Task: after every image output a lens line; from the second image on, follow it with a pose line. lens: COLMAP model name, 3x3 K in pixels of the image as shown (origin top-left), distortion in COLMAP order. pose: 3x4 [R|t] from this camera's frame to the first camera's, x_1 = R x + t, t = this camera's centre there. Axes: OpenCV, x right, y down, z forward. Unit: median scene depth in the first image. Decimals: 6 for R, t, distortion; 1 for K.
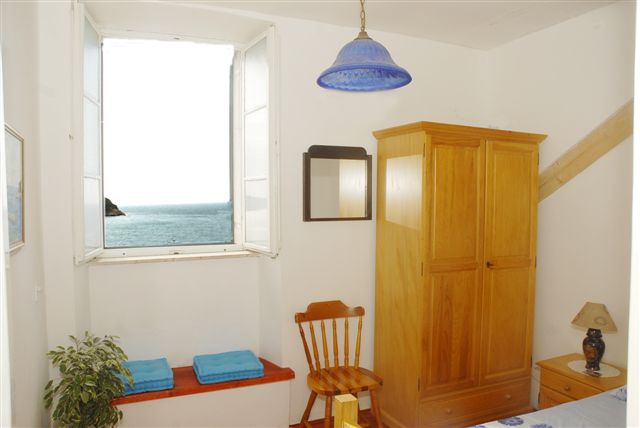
lens RADIAL K [[491.7, 0, 322.3], [0, 491.7, 211.9], [0, 0, 1]] dist [-0.163530, 0.140762]
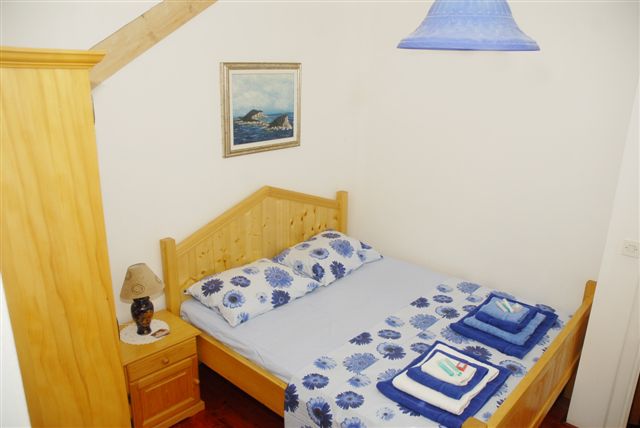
lens RADIAL K [[491.7, 0, 322.3], [0, 491.7, 211.9], [0, 0, 1]] dist [-0.163530, 0.140762]
pose [[-0.392264, -0.269745, 0.879412, -0.298590], [0.015621, 0.953945, 0.299575, -0.154527], [-0.919720, 0.131250, -0.369985, 0.902523]]
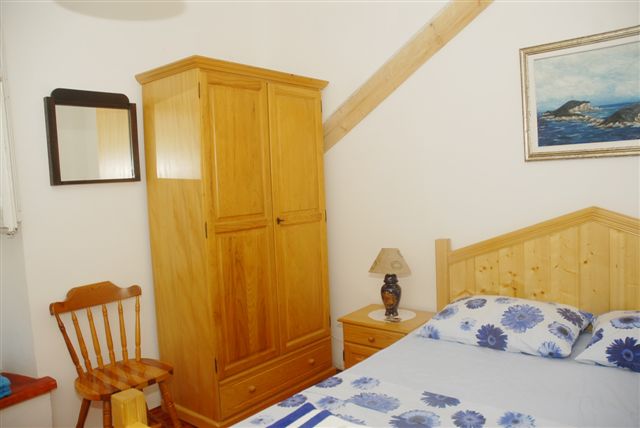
lens RADIAL K [[491.7, 0, 322.3], [0, 491.7, 211.9], [0, 0, 1]] dist [-0.163530, 0.140762]
pose [[0.892932, -0.076363, 0.443668, 0.009972], [0.067498, 0.997078, 0.035768, 0.065542], [-0.445104, -0.001992, 0.895477, 0.139487]]
